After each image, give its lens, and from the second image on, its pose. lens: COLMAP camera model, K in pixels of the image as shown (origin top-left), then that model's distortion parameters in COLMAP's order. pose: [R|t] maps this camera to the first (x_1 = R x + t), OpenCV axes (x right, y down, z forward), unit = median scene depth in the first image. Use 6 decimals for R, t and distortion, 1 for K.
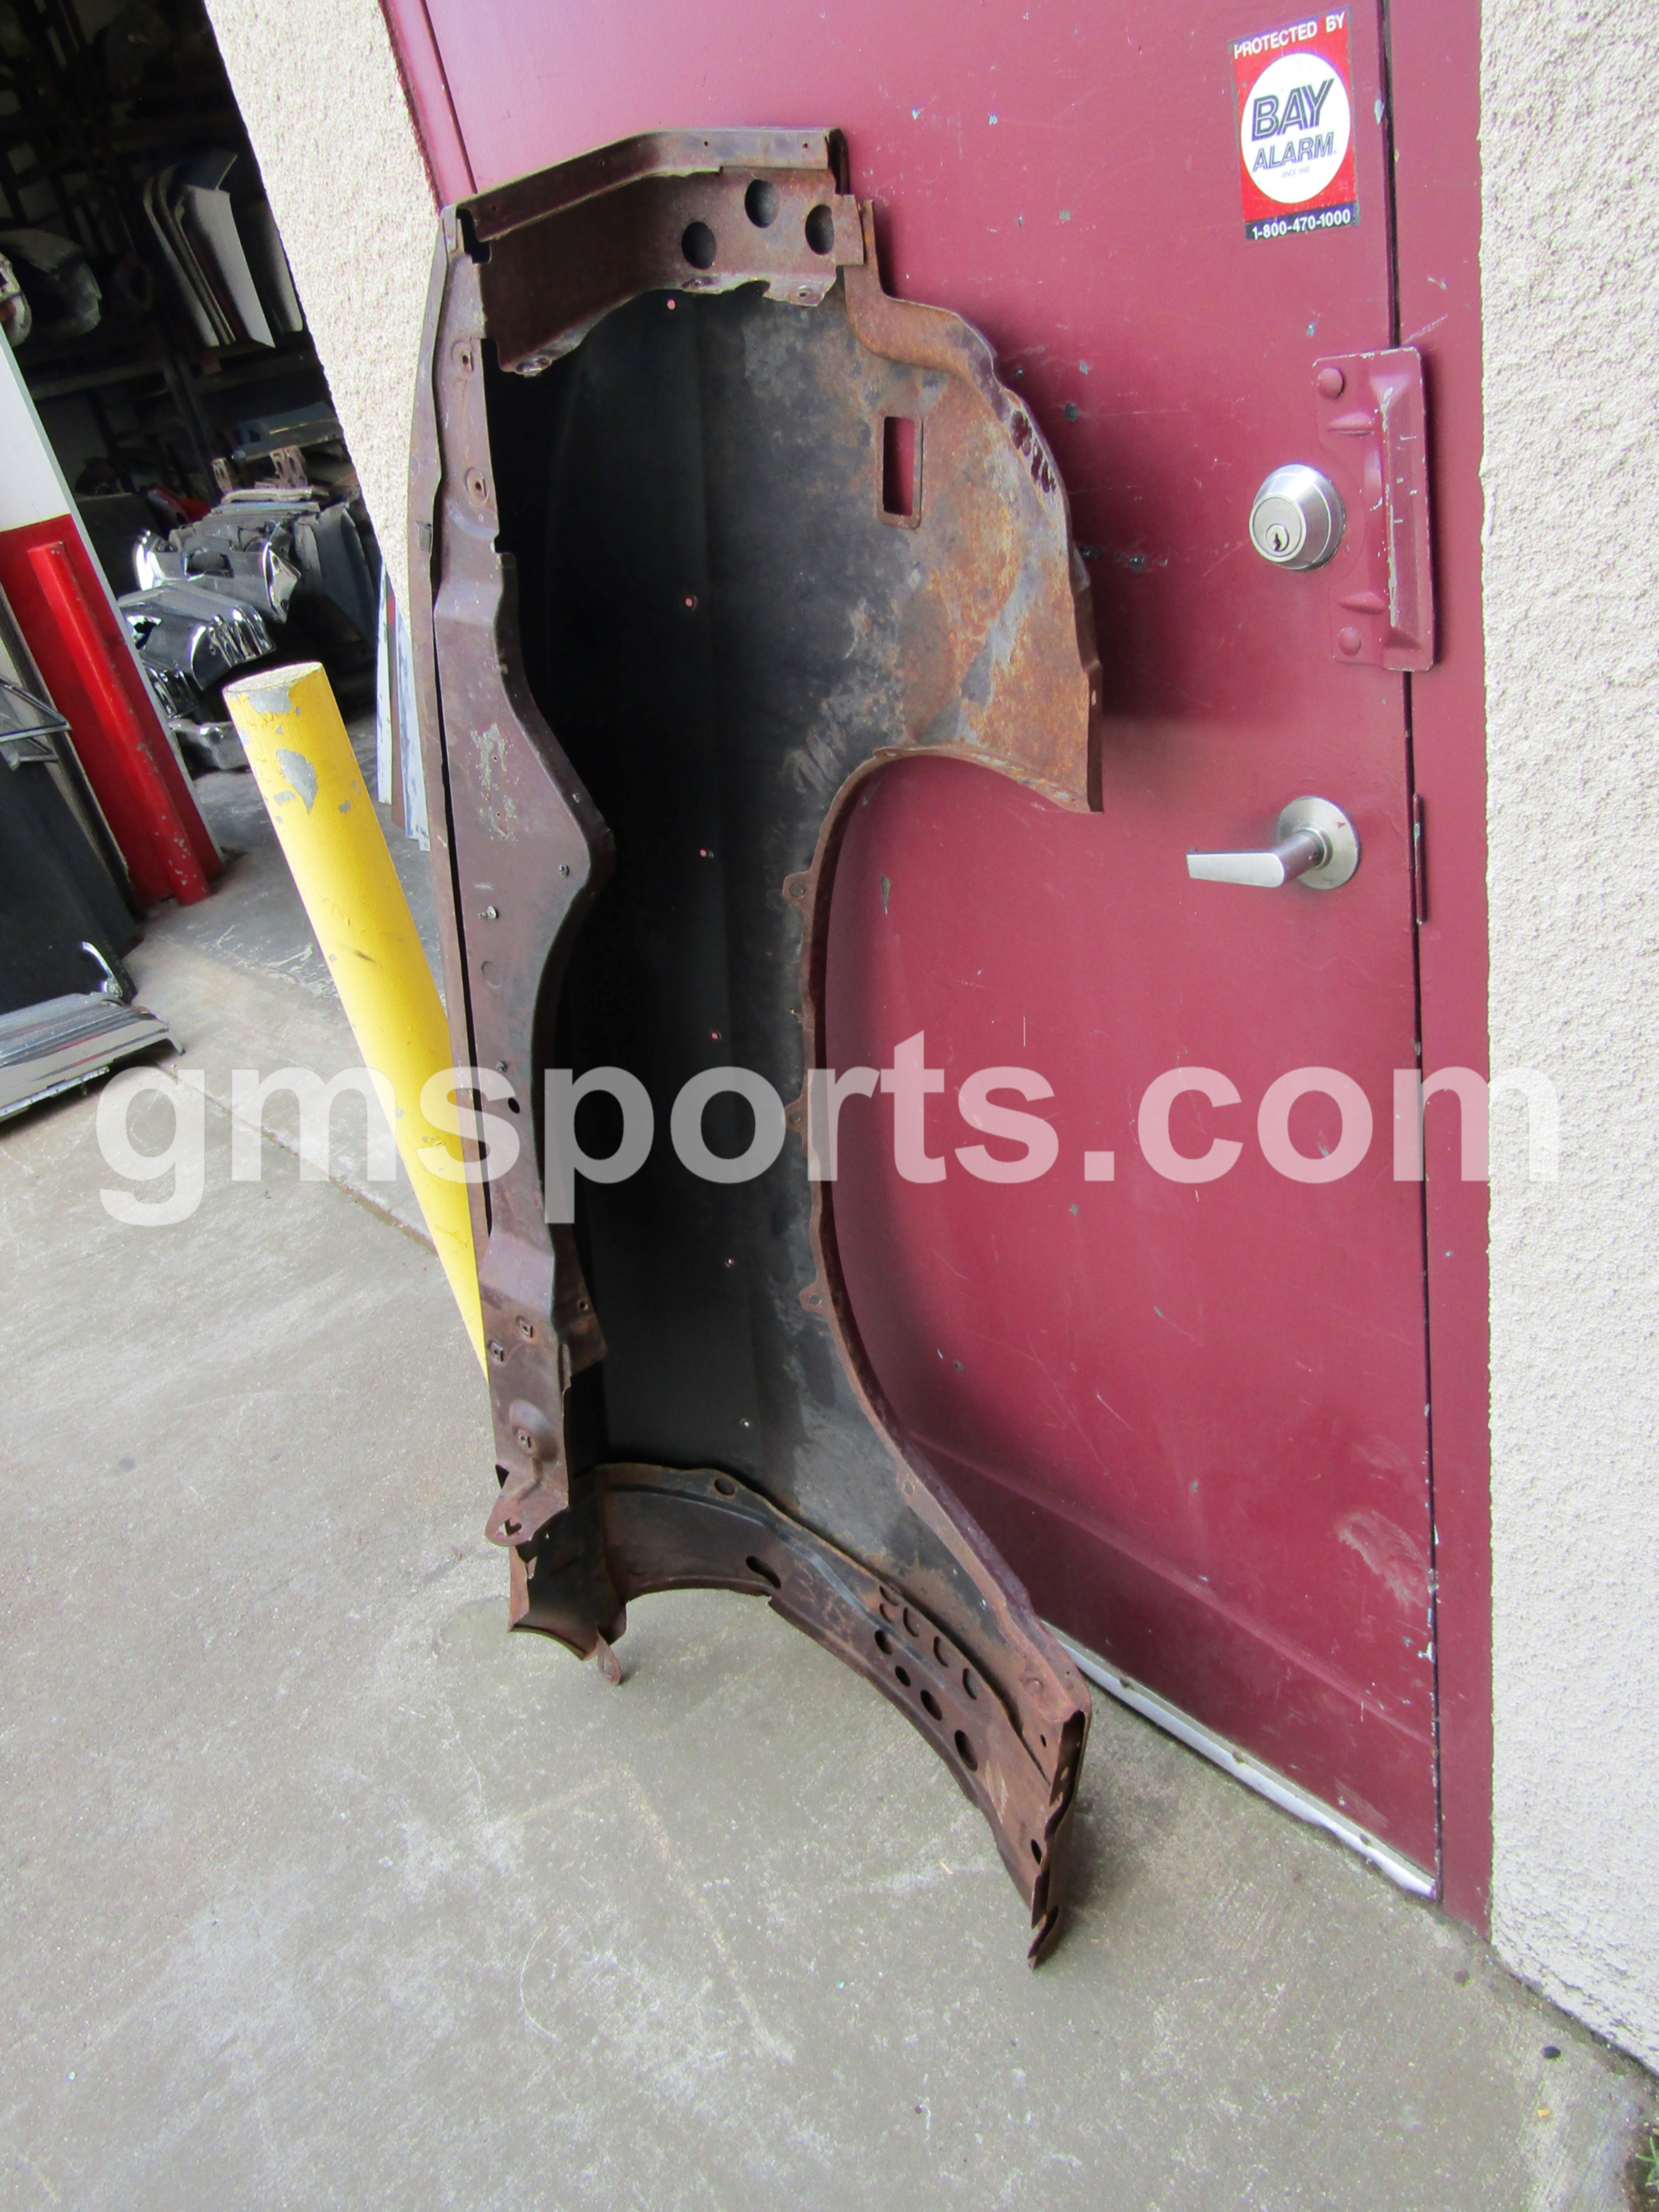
lens RADIAL K [[1588.0, 0, 841.1], [0, 1588.0, 1094.3], [0, 0, 1]] dist [-0.000914, -0.000557]
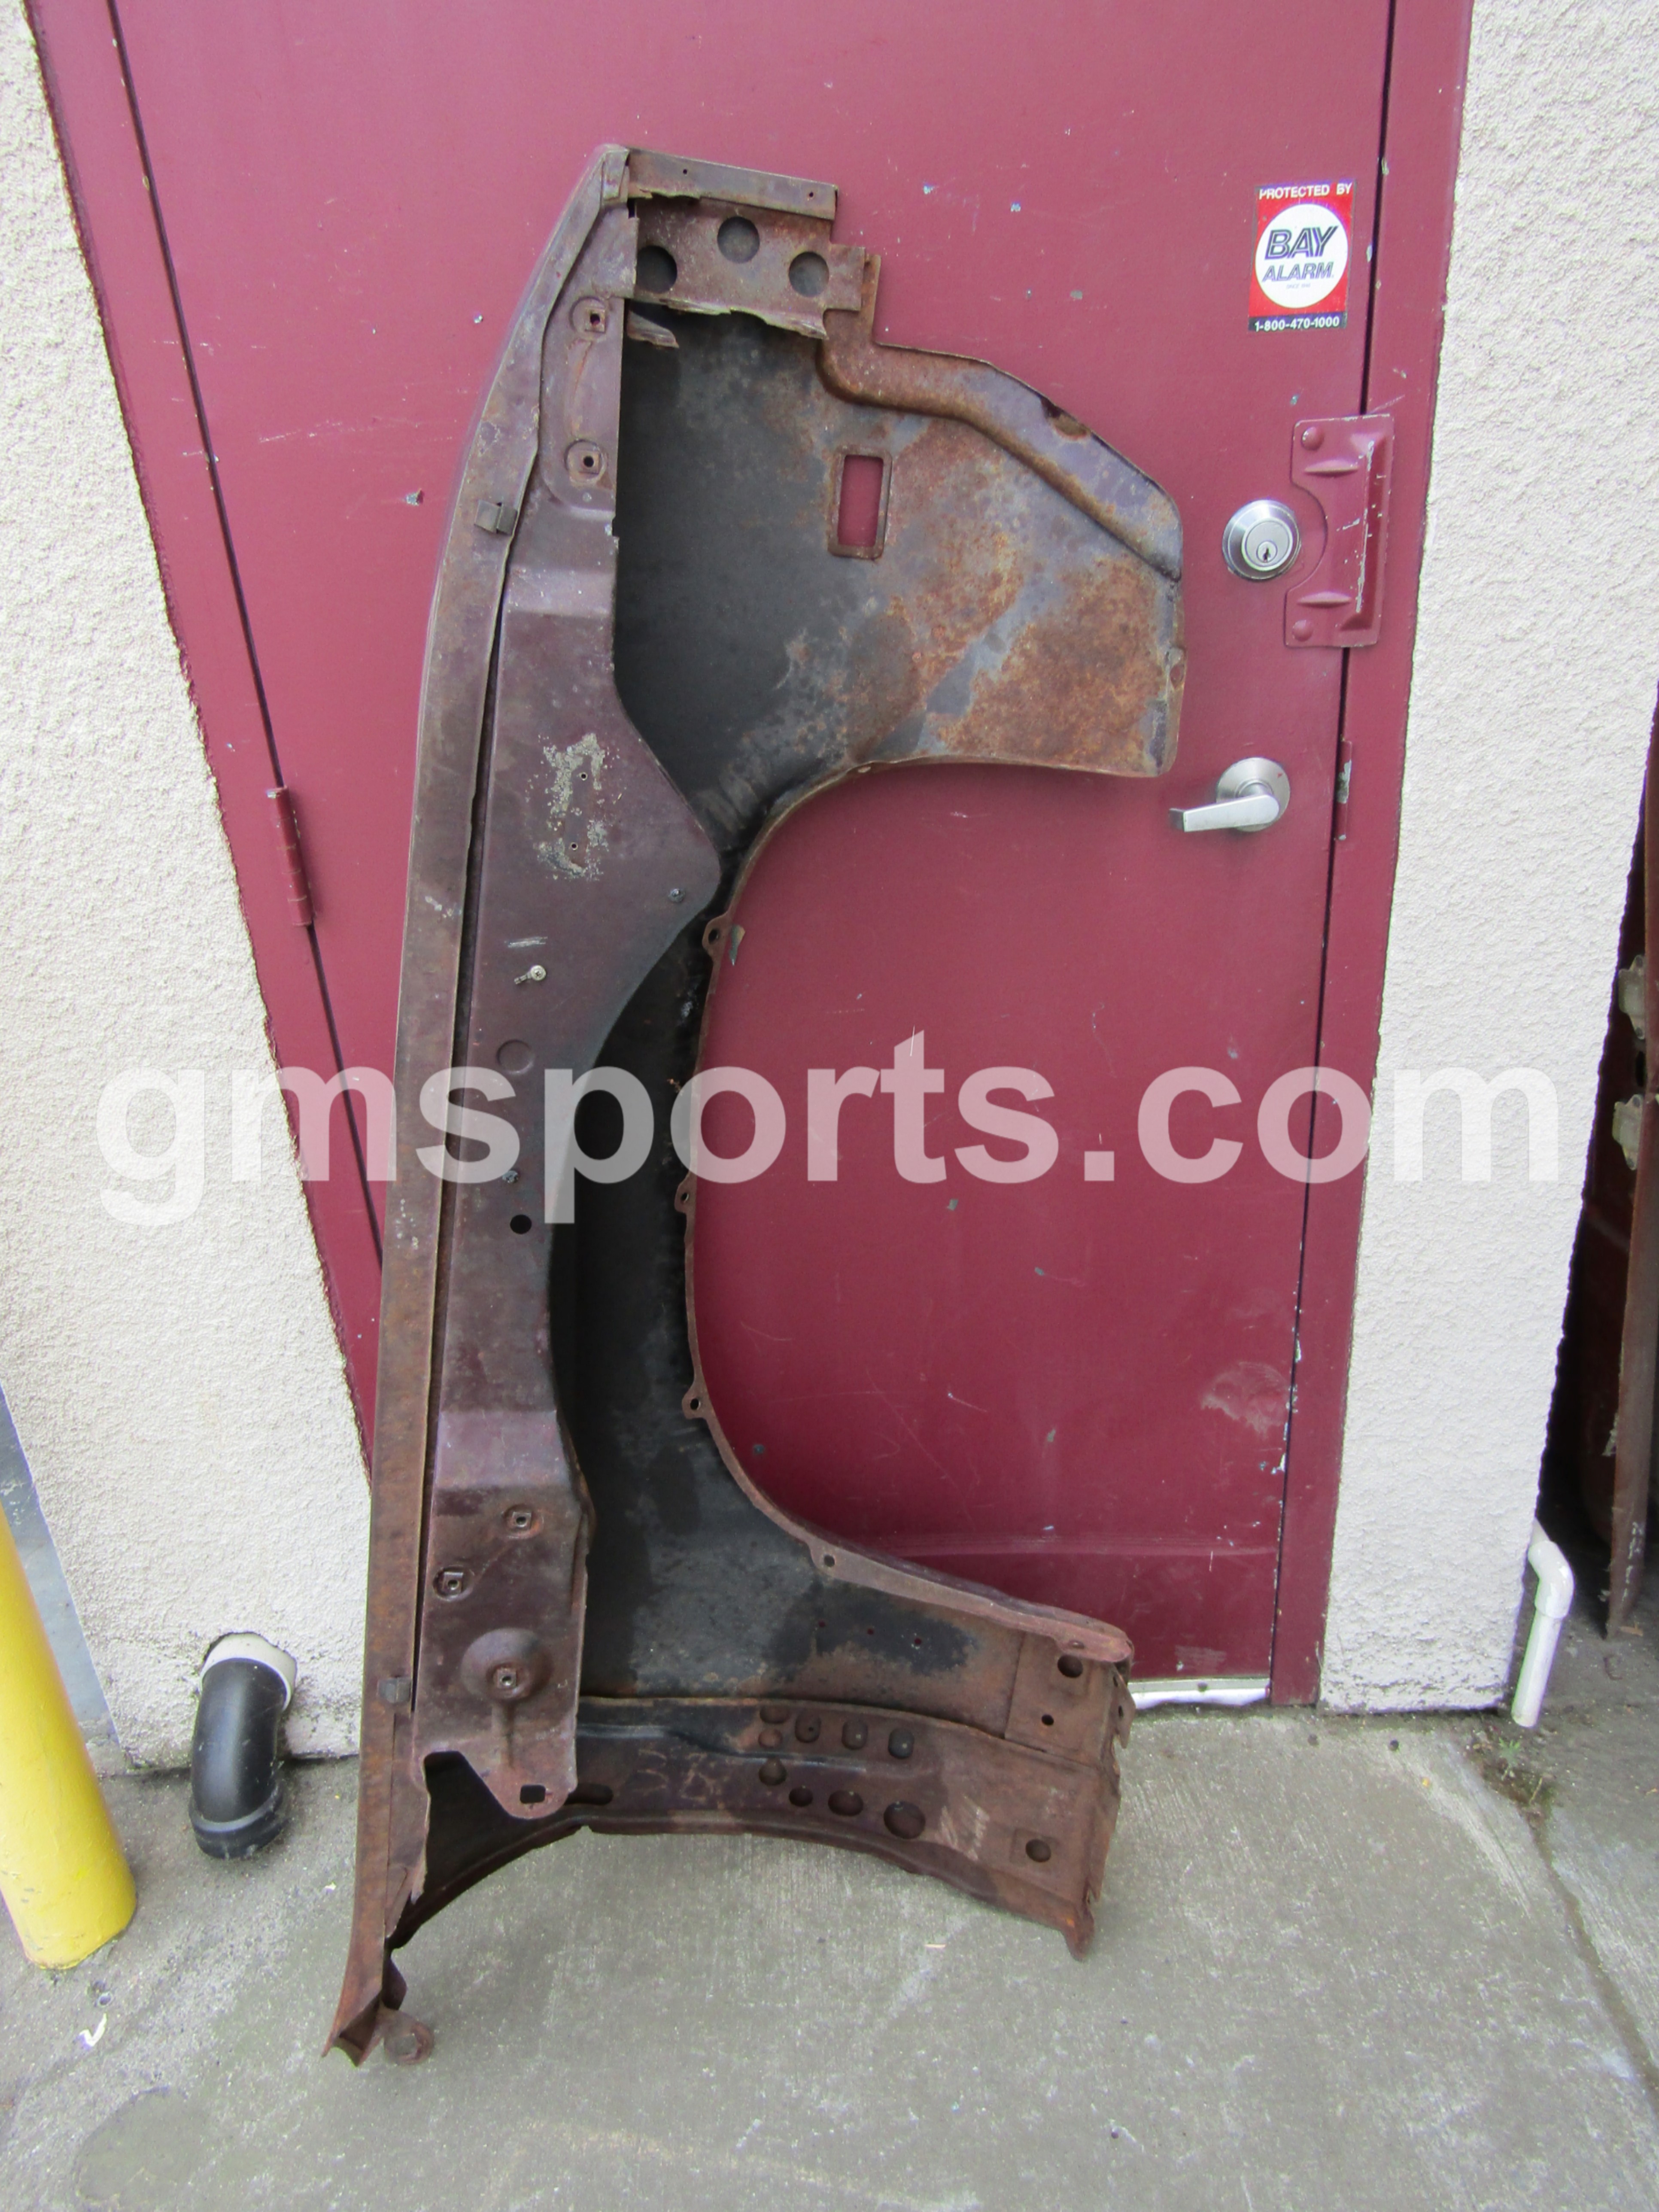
lens RADIAL K [[1577.3, 0, 838.3], [0, 1577.3, 1091.5], [0, 0, 1]] dist [0.000699, -0.003176]
pose [[0.650082, -0.160302, 0.742762, -0.724455], [0.288611, 0.956331, -0.046204, 0.028088], [-0.702920, 0.244406, 0.667959, 0.343684]]
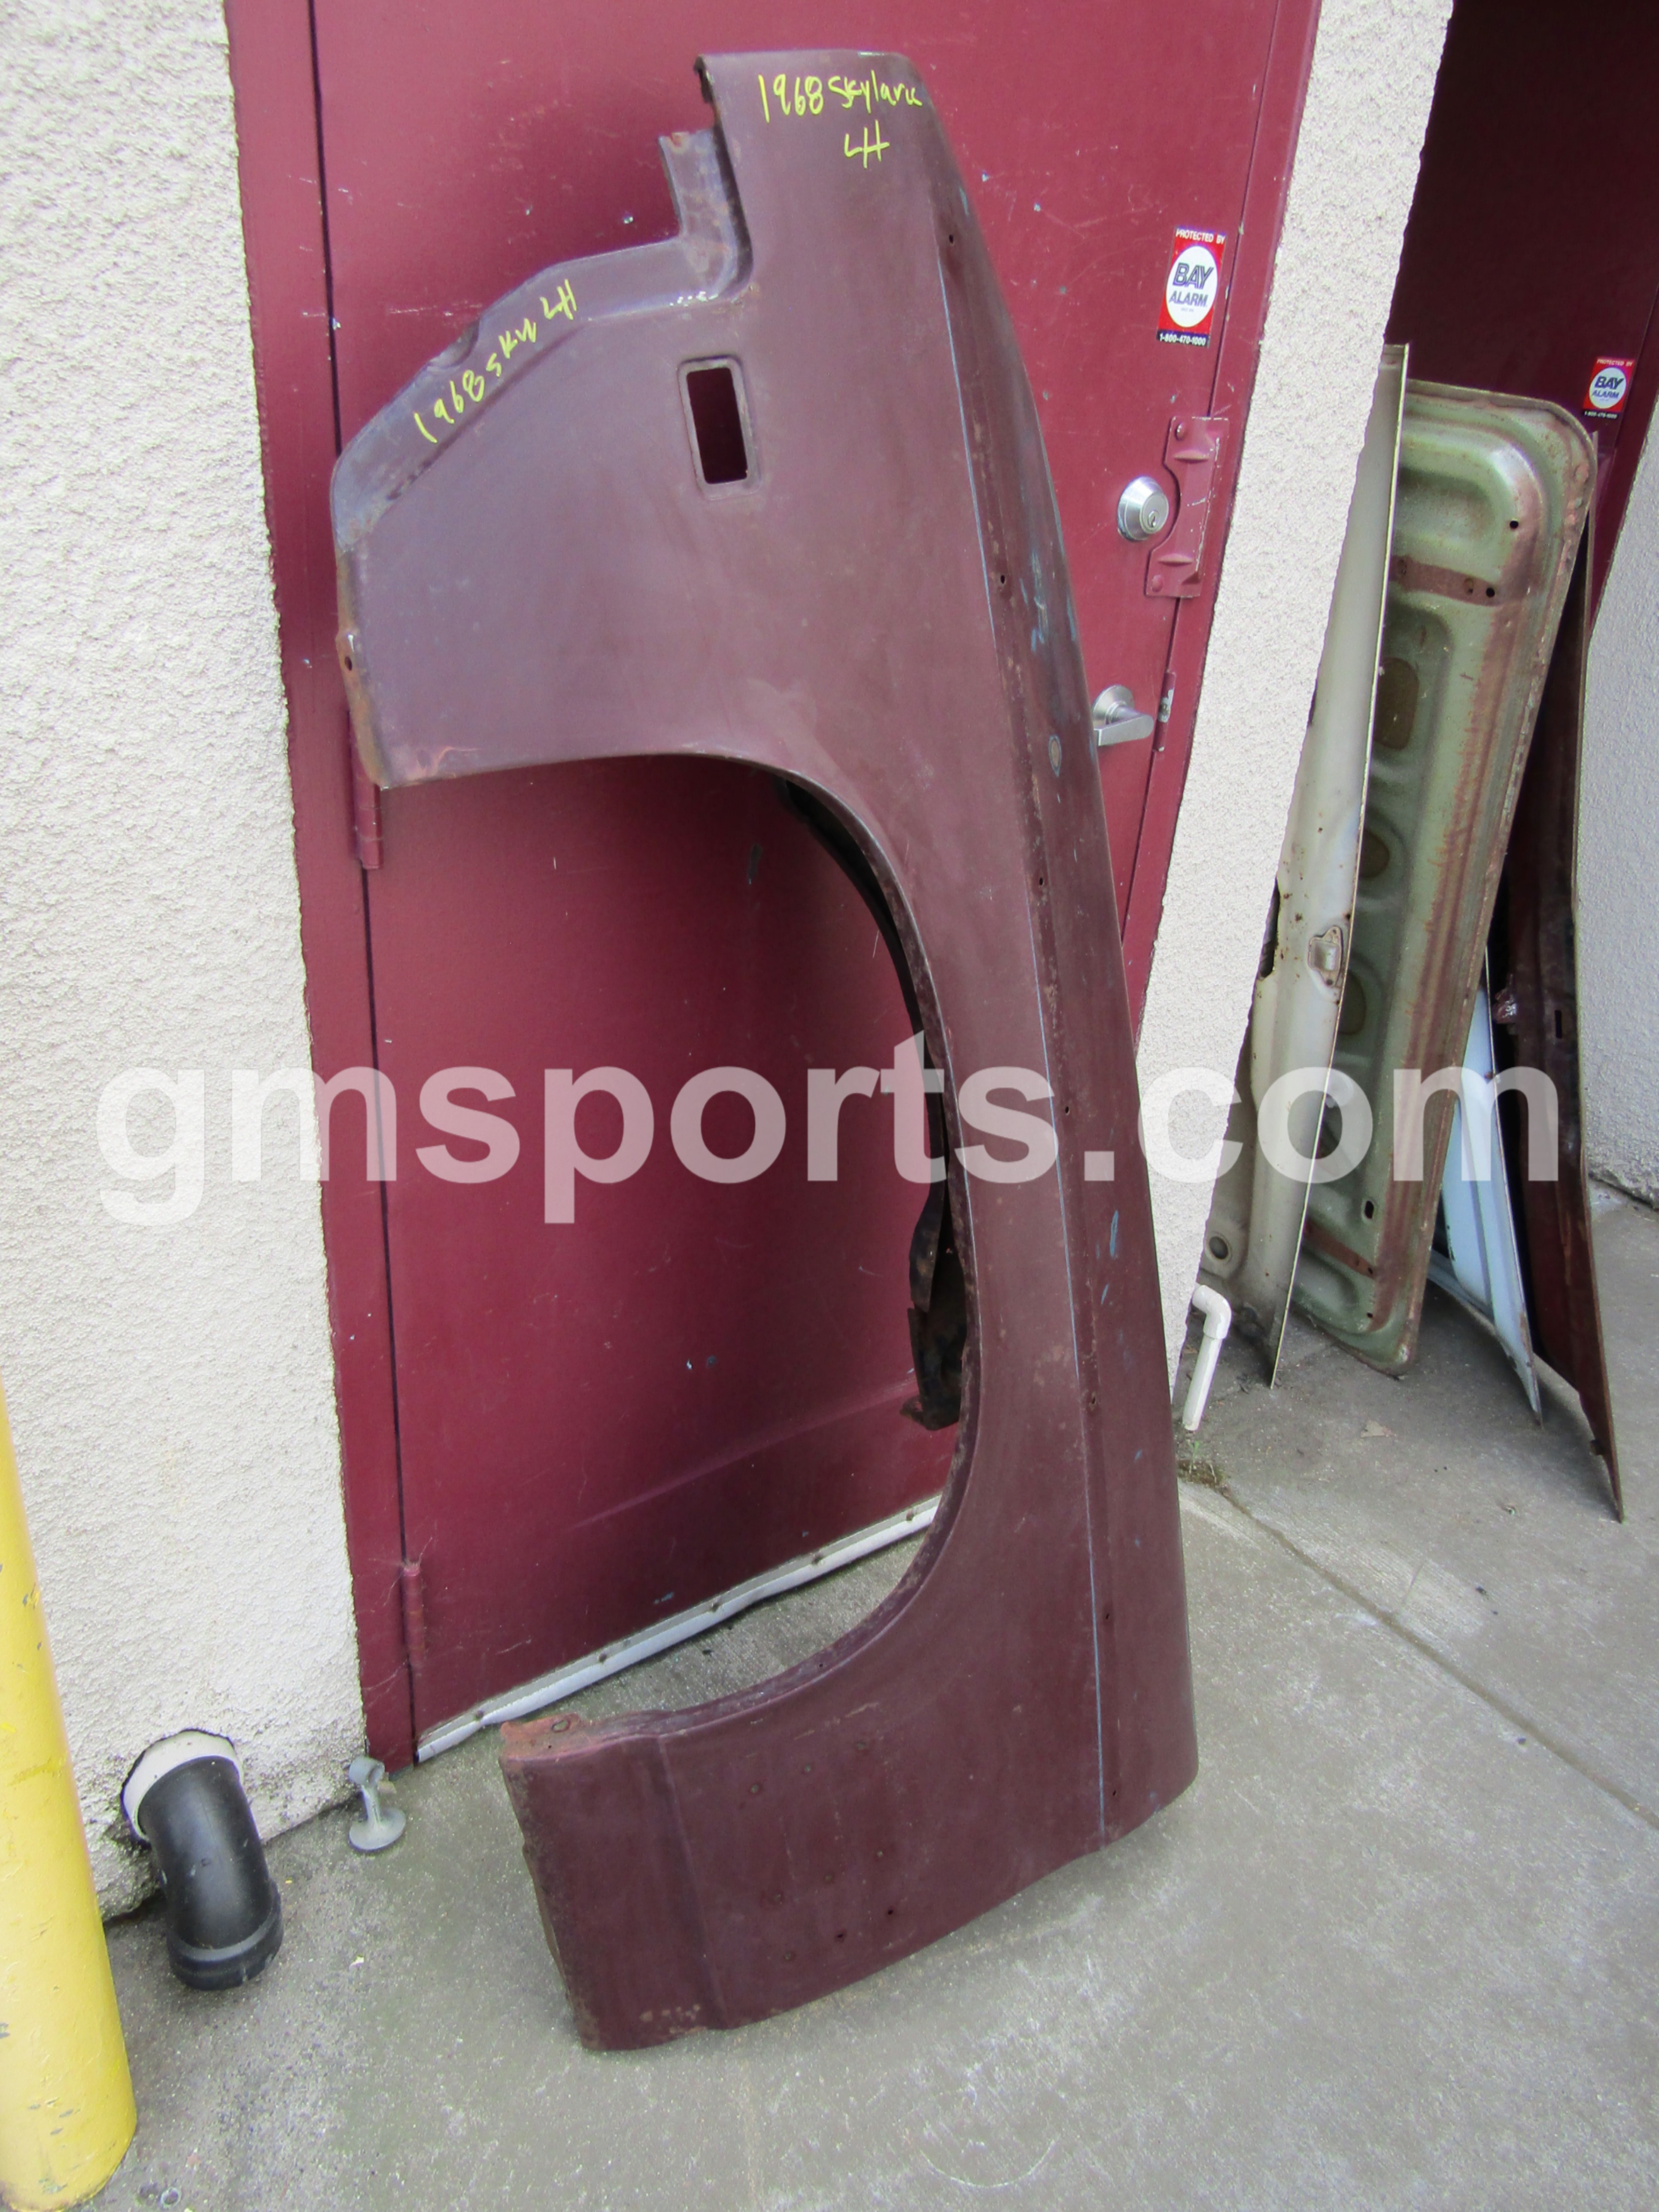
lens RADIAL K [[1584.5, 0, 845.6], [0, 1584.5, 1085.3], [0, 0, 1]] dist [-0.003511, 0.000841]
pose [[0.053454, -0.235404, 0.970427, -1.069319], [0.376637, 0.904792, 0.198736, -0.189184], [-0.924817, 0.354875, 0.137026, 0.917397]]
